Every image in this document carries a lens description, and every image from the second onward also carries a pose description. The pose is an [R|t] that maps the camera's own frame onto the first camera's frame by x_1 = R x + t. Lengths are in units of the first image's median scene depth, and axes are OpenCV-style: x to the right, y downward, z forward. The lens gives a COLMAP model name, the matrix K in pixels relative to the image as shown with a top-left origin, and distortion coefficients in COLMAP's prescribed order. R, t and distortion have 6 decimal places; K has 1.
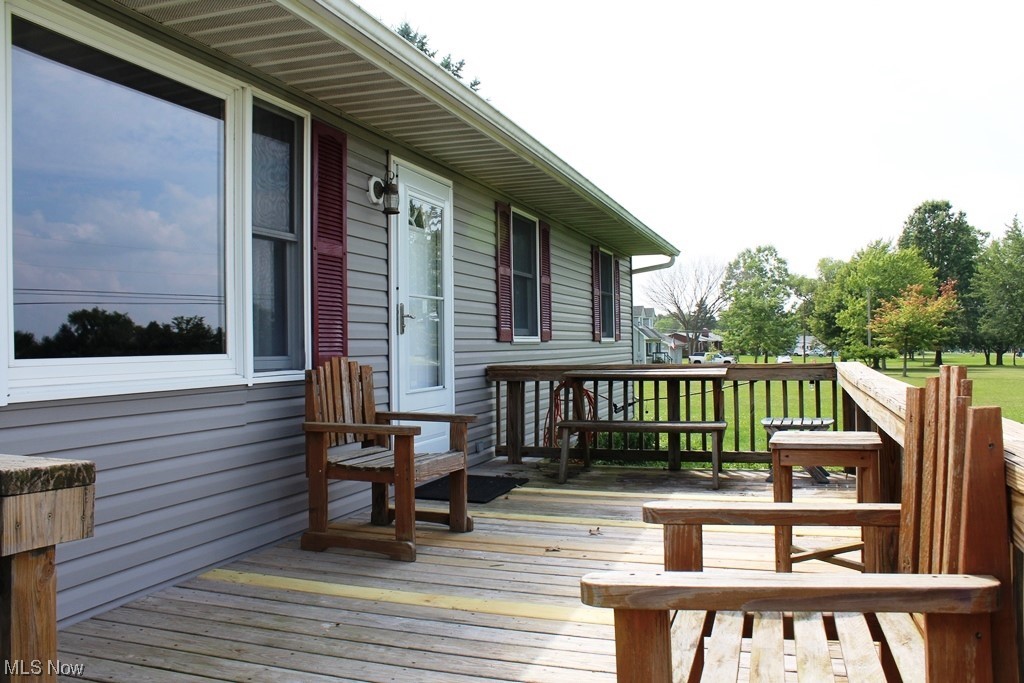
lens RADIAL K [[859.2, 0, 518.3], [0, 859.2, 337.8], [0, 0, 1]] dist [-0.147488, 0.118957]
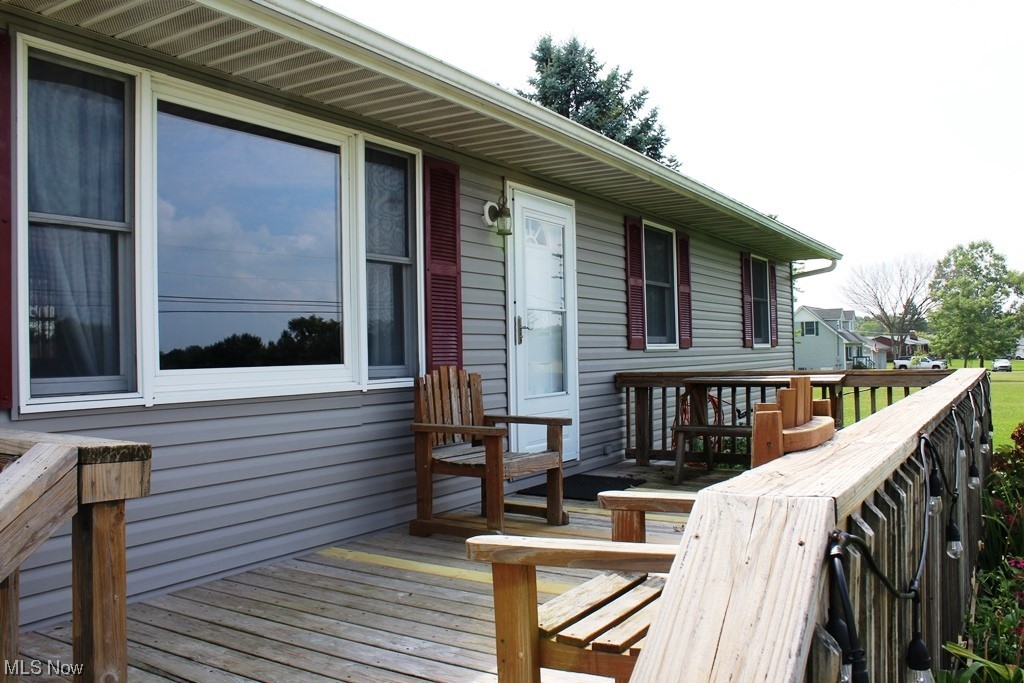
lens RADIAL K [[859.2, 0, 515.7], [0, 859.2, 340.3], [0, 0, 1]] dist [-0.147488, 0.118957]
pose [[0.973289, -0.009549, -0.229387, 0.134201], [0.008682, 0.999951, -0.004790, -0.005059], [0.229421, 0.002670, 0.973324, -0.079742]]
